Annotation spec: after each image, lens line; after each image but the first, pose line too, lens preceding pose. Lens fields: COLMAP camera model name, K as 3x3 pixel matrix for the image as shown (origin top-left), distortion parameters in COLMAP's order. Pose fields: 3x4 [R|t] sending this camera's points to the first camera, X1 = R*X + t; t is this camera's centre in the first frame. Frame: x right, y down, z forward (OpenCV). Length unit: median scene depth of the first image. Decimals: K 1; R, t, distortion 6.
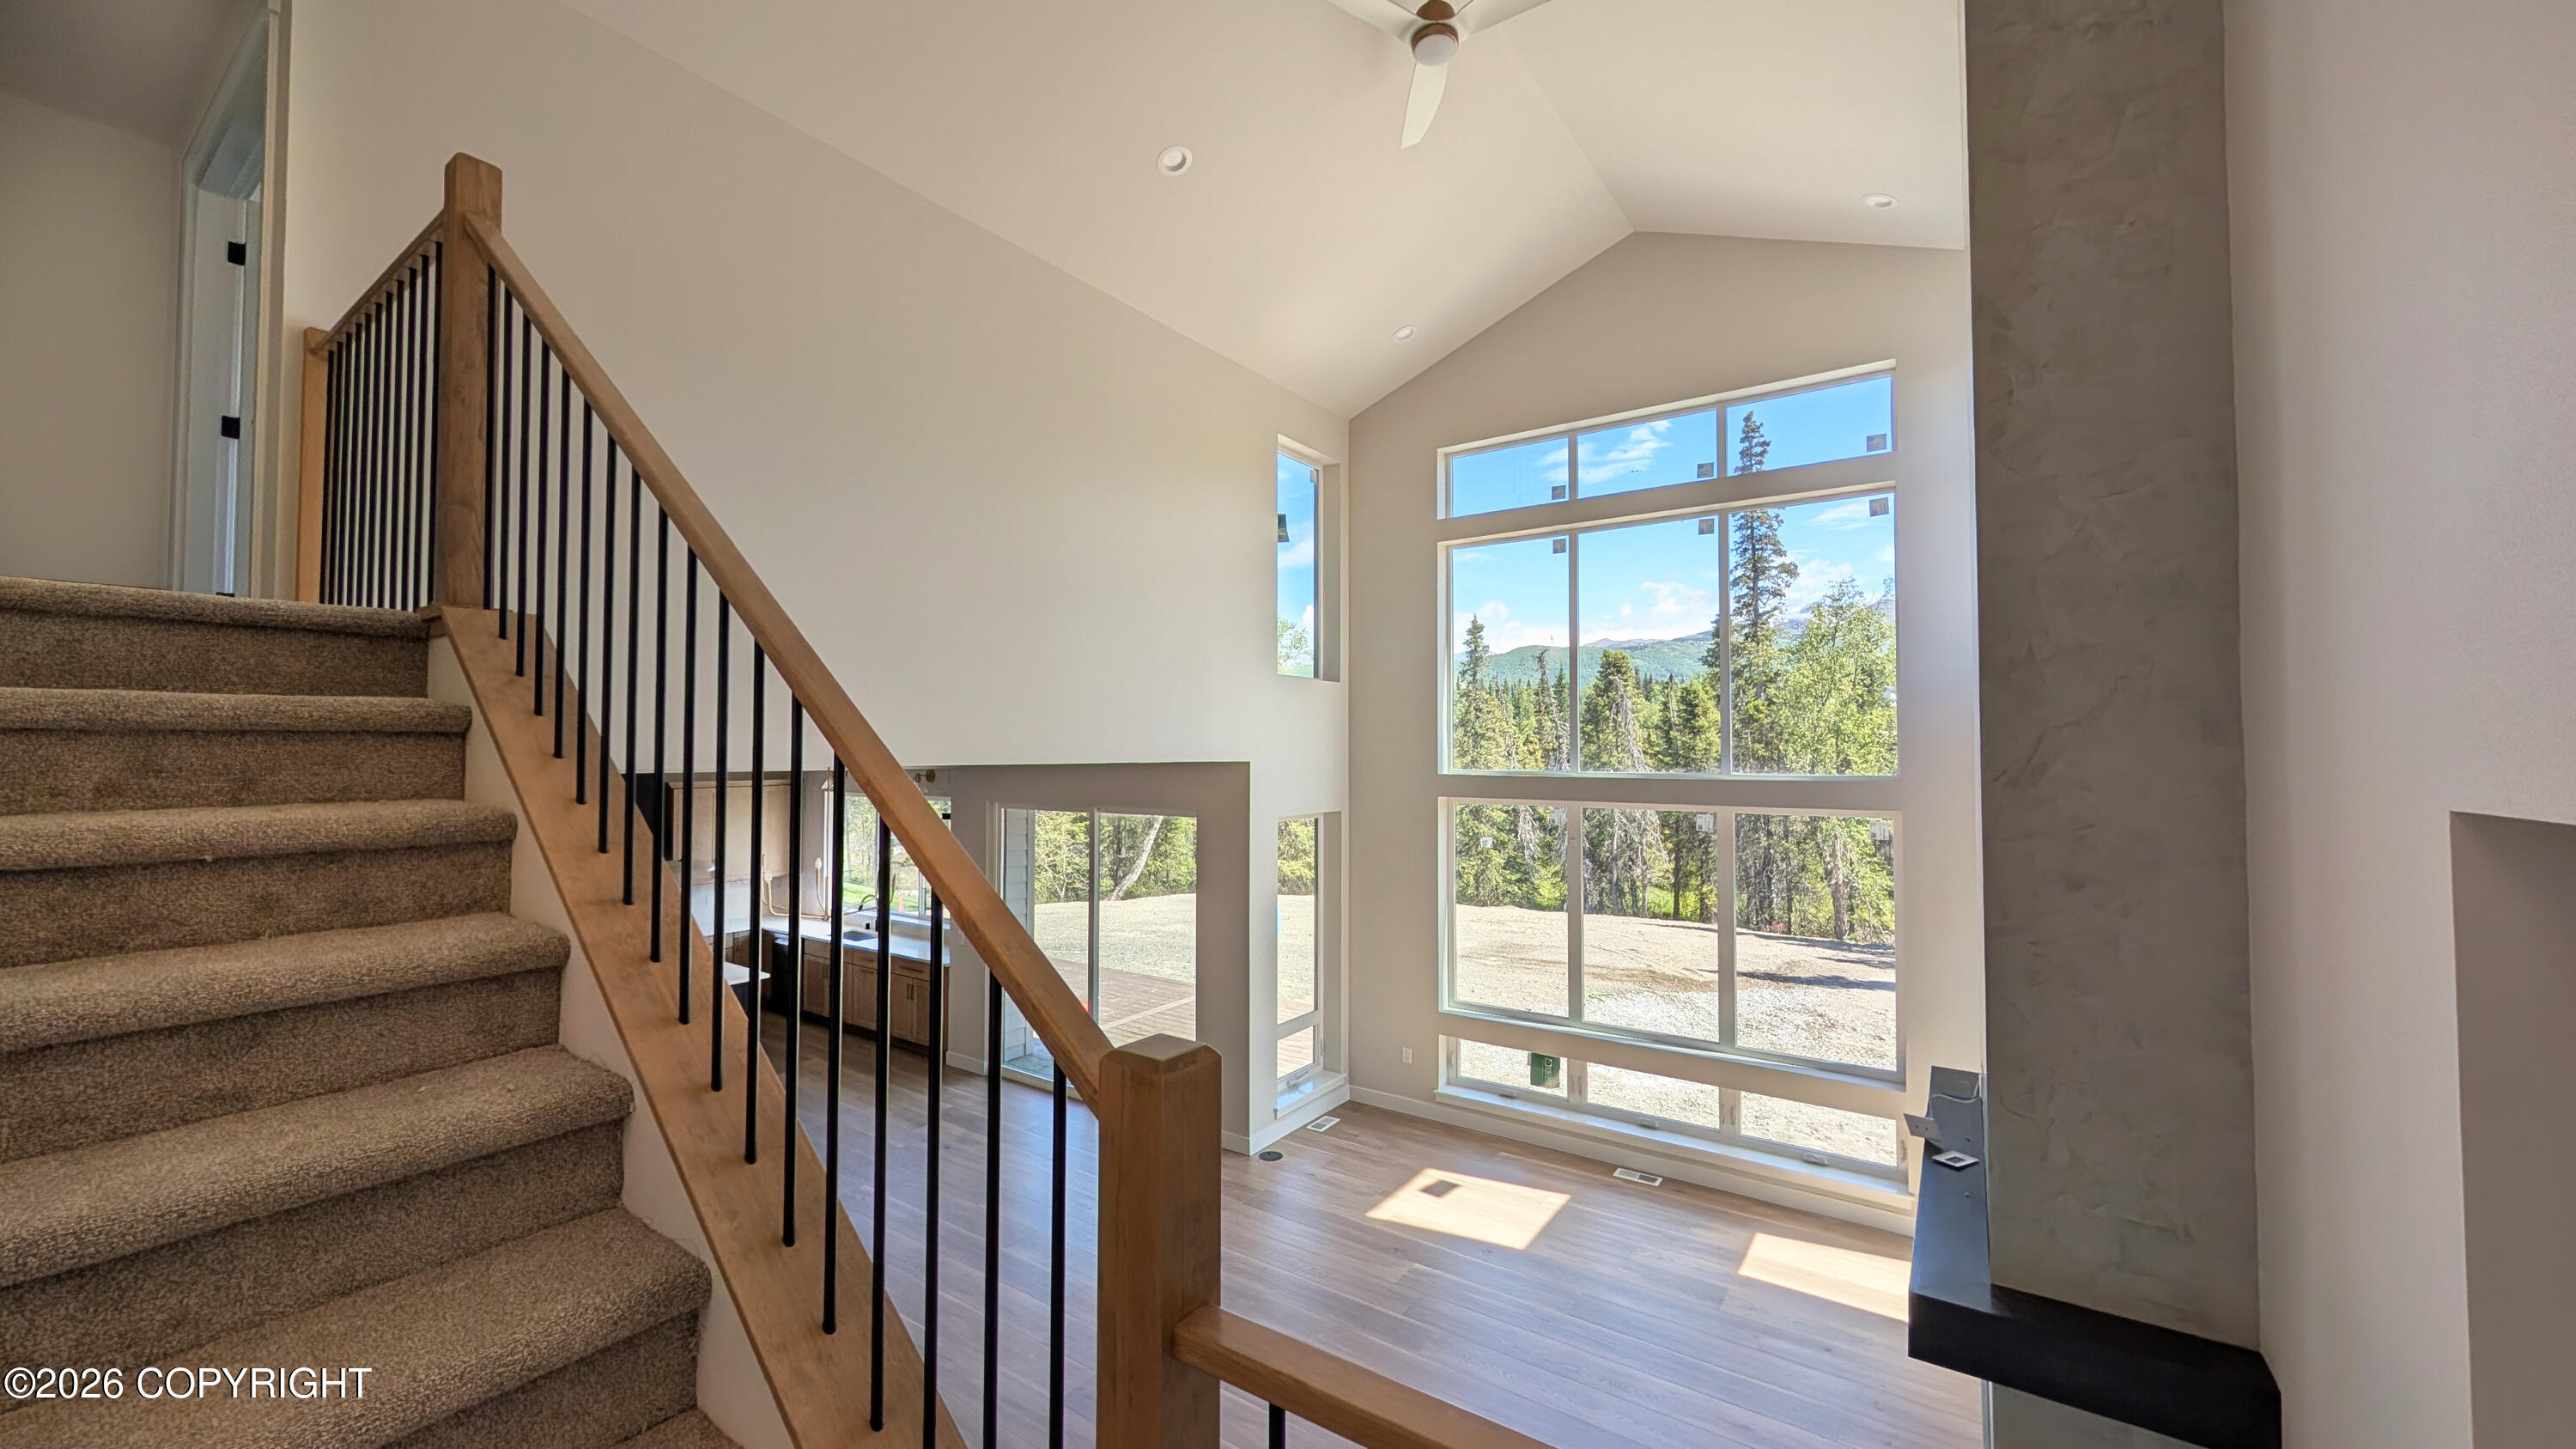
lens RADIAL K [[959.1, 0, 1288.5], [0, 959.1, 723.7], [0, 0, 1]] dist [0.000081, -0.000123]
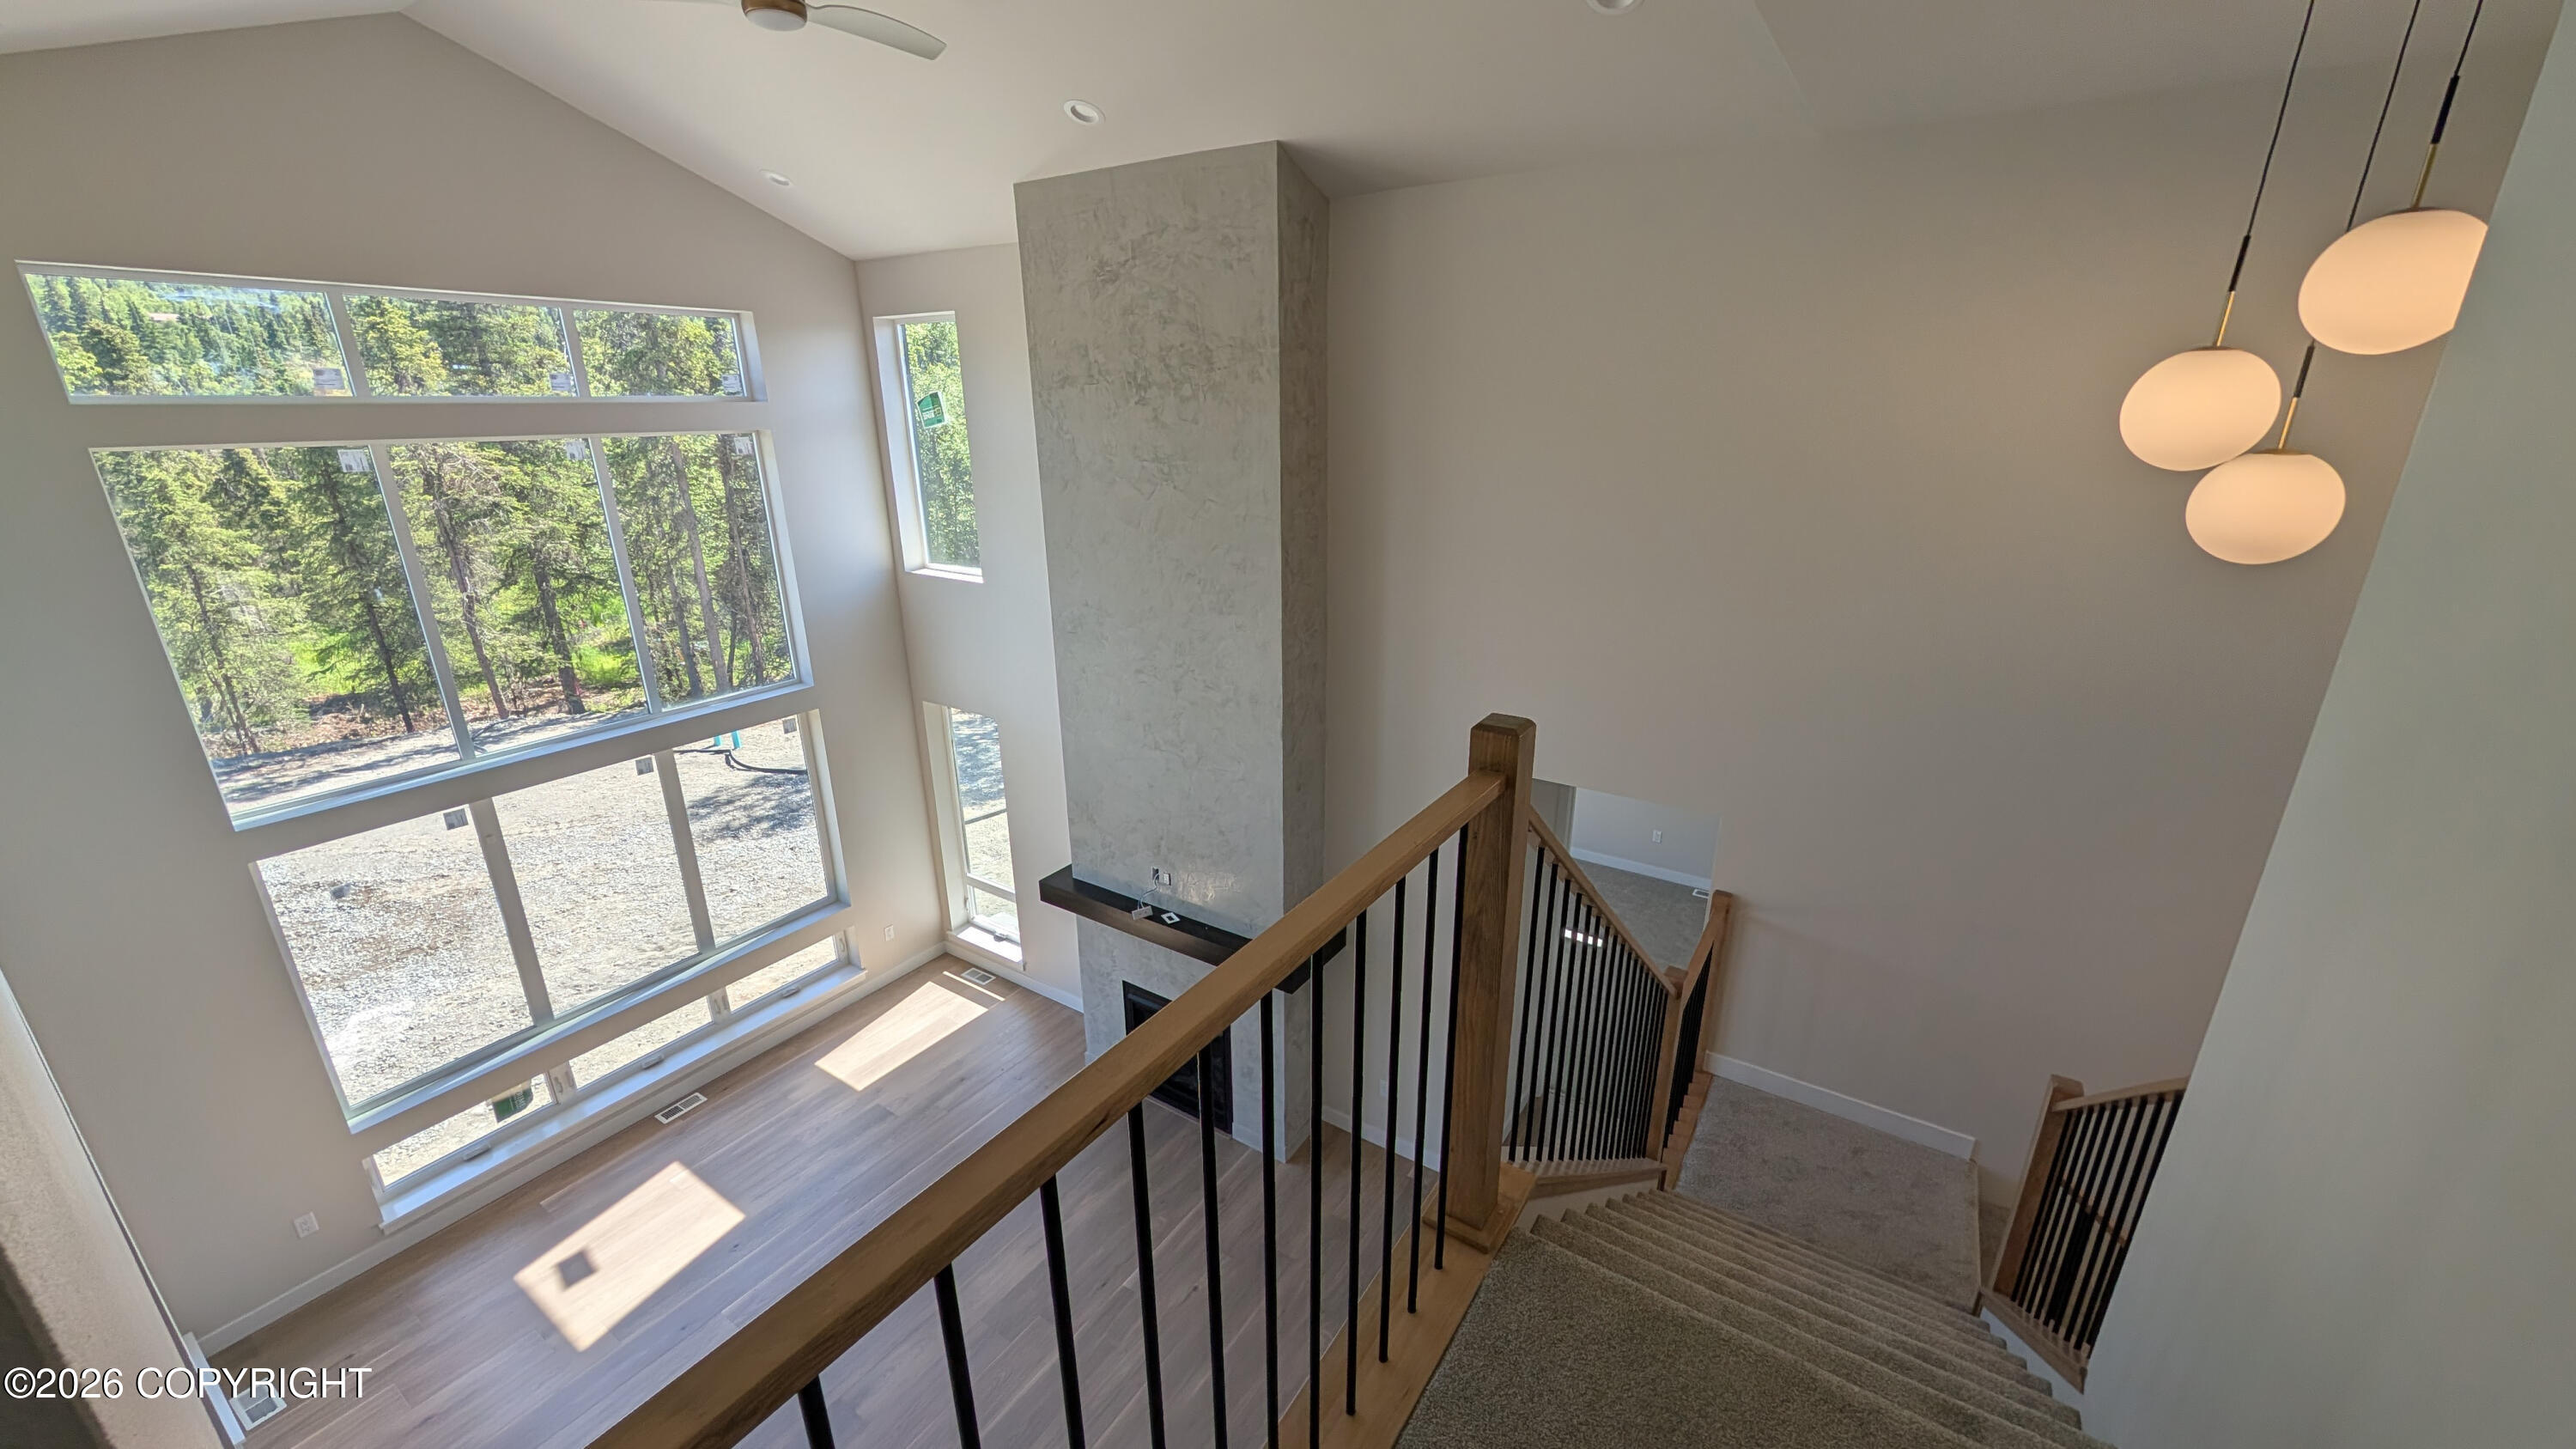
lens RADIAL K [[972.9, 0, 1283.5], [0, 972.9, 733.8], [0, 0, 1]] dist [0.000122, -0.000015]
pose [[-0.030503, -0.326617, 0.944665, -1.290749], [-0.028462, 0.945005, 0.325815, -0.677690], [-0.999129, -0.016948, -0.038121, 0.988353]]
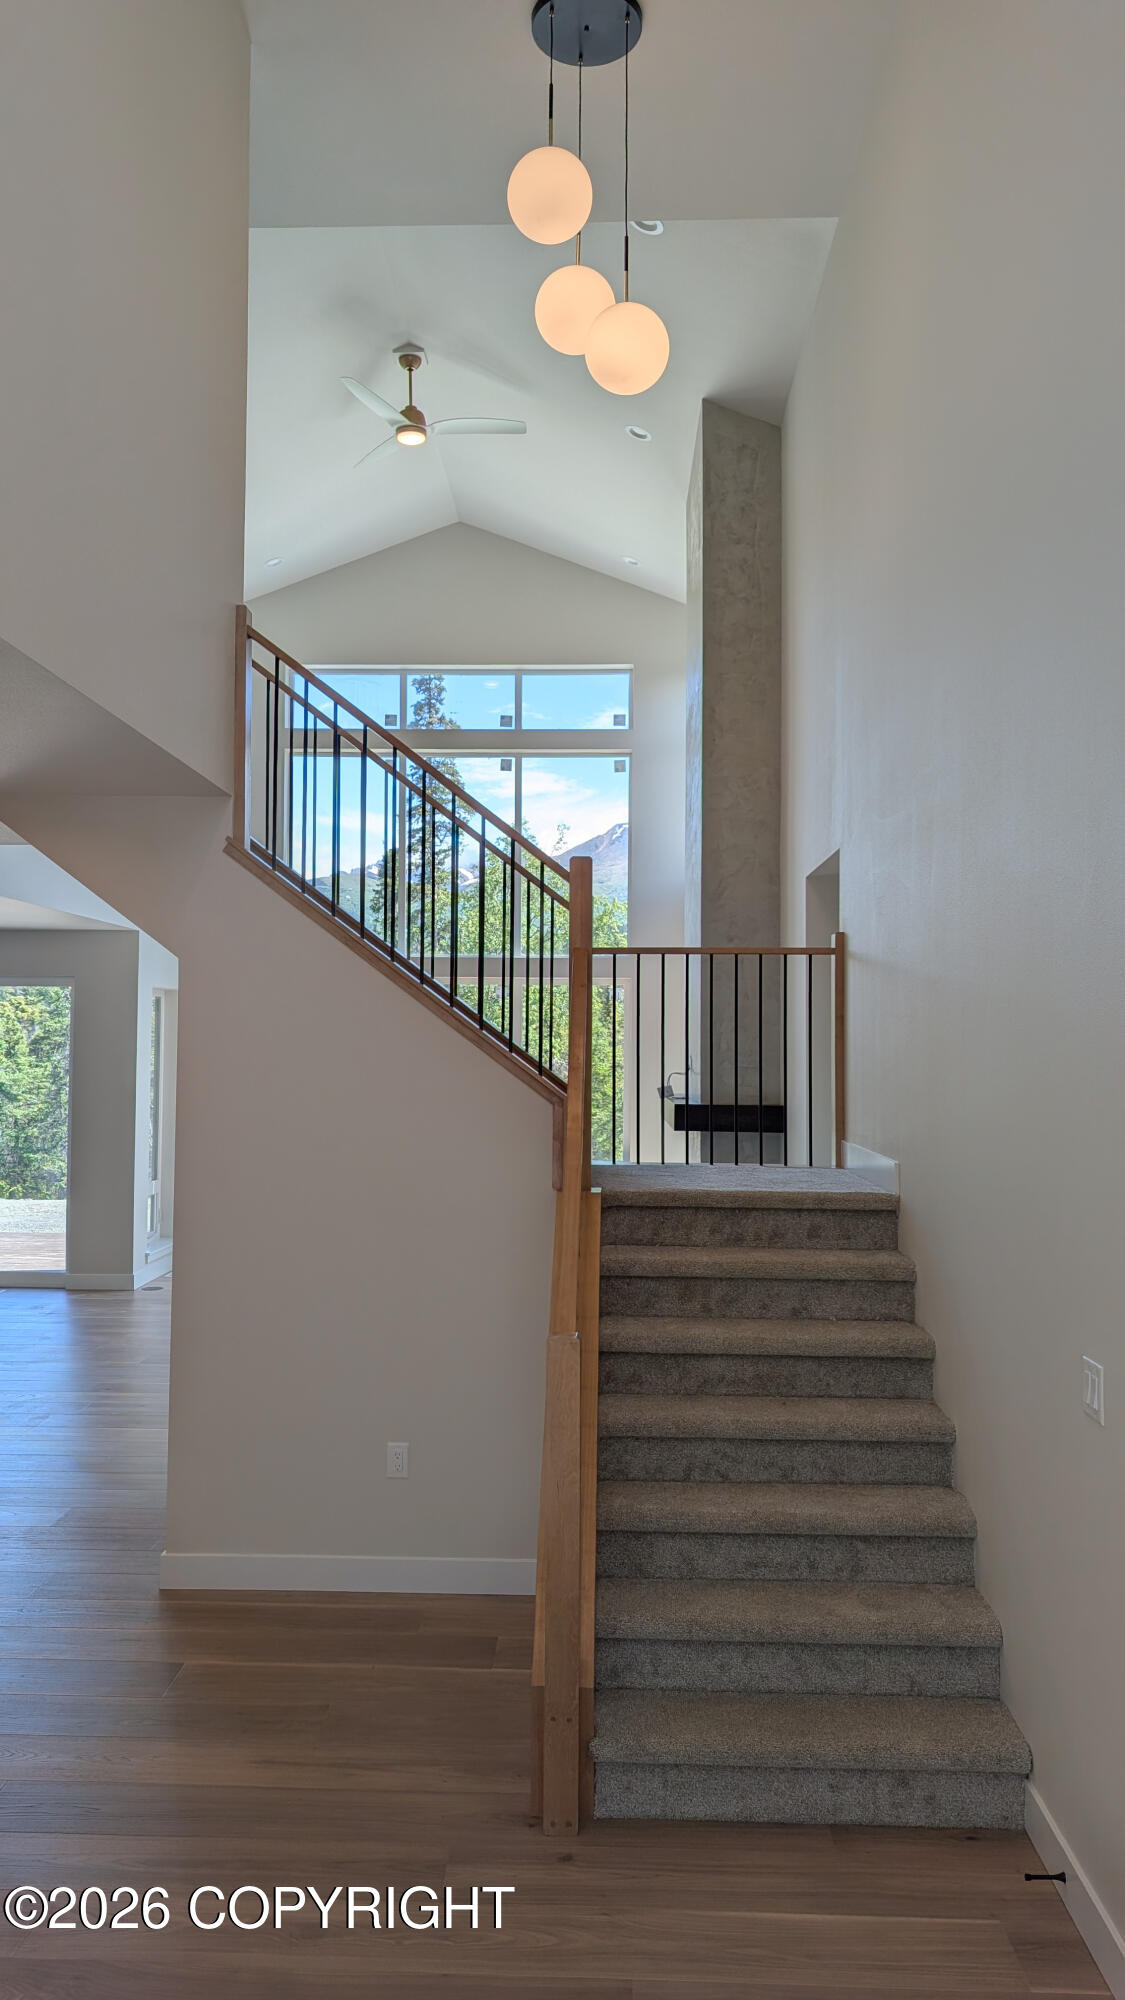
lens RADIAL K [[1461.2, 0, 562.5], [0, 1461.2, 1000.0], [0, 0, 1]] dist [0.004765, -0.001298]
pose [[0.833206, 0.024017, 0.552441, -1.431782], [-0.021229, 0.999709, -0.011443, 0.323859], [-0.552555, -0.002194, 0.833474, -1.677863]]
